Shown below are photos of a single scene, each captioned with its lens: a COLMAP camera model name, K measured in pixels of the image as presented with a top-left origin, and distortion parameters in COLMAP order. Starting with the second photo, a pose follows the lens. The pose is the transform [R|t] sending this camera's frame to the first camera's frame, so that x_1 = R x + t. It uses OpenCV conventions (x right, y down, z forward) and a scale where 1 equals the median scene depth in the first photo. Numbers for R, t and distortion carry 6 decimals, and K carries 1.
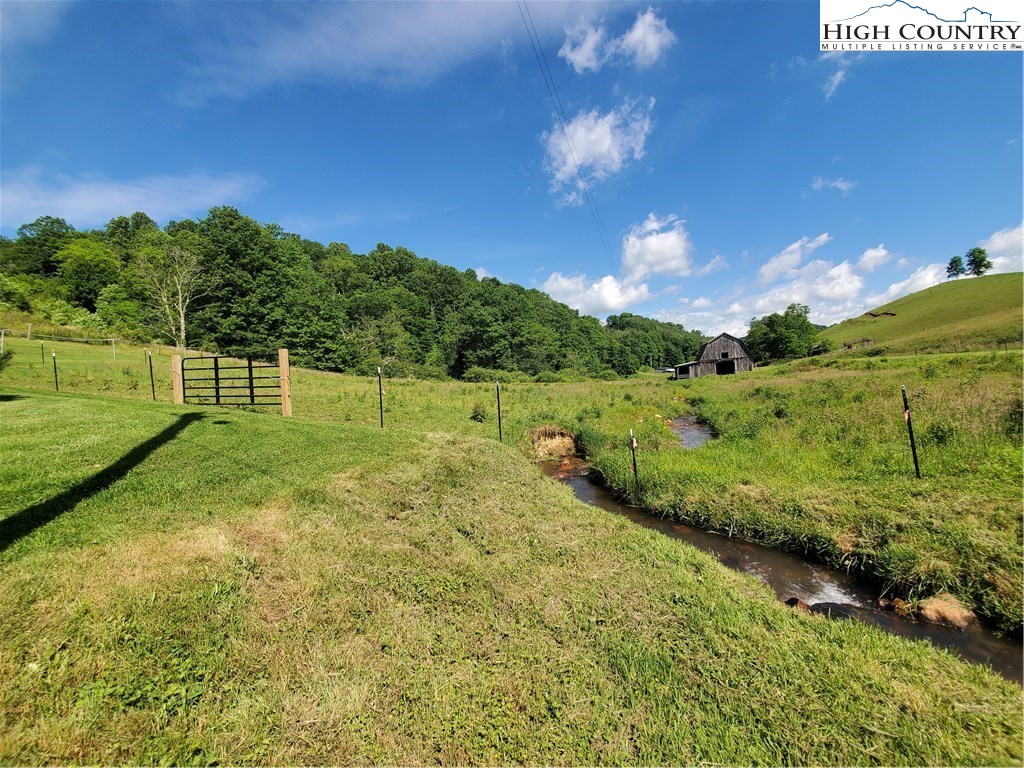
lens RADIAL K [[408.3, 0, 511.2], [0, 408.3, 384.4], [0, 0, 1]] dist [-0.009380, -0.000365]
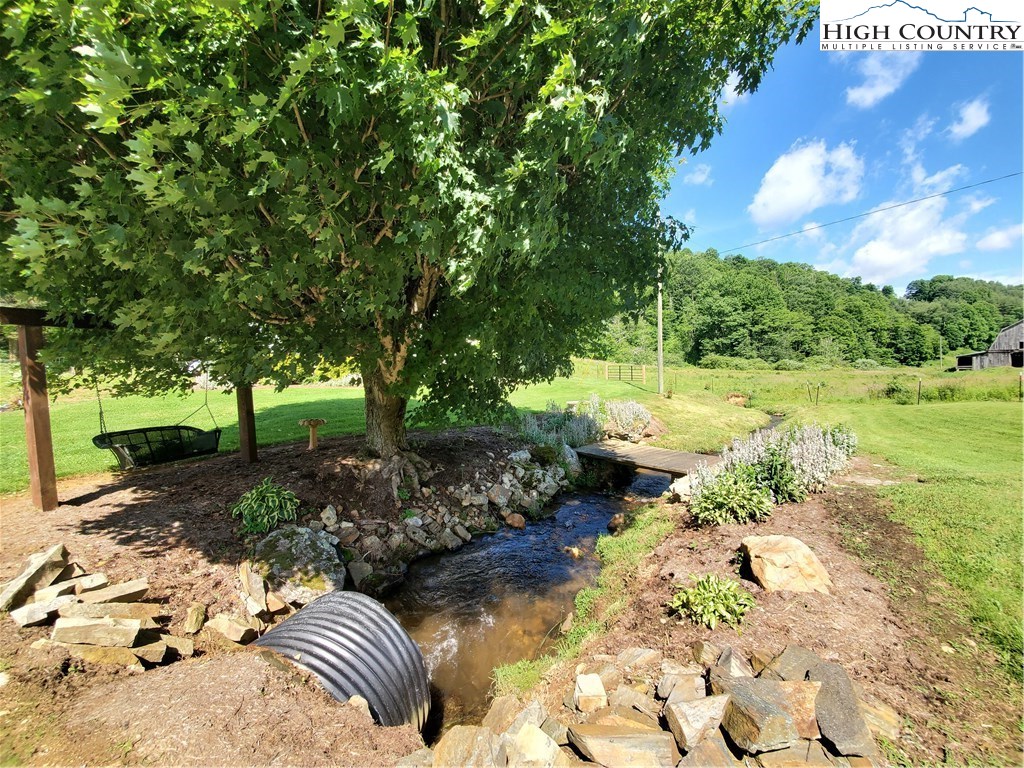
lens RADIAL K [[408.3, 0, 508.6], [0, 408.3, 383.8], [0, 0, 1]] dist [-0.009380, -0.000365]
pose [[0.851064, 0.040930, -0.523465, 0.022444], [-0.018247, 0.998660, 0.048419, -0.006020], [0.524745, -0.031656, 0.850670, -0.210394]]
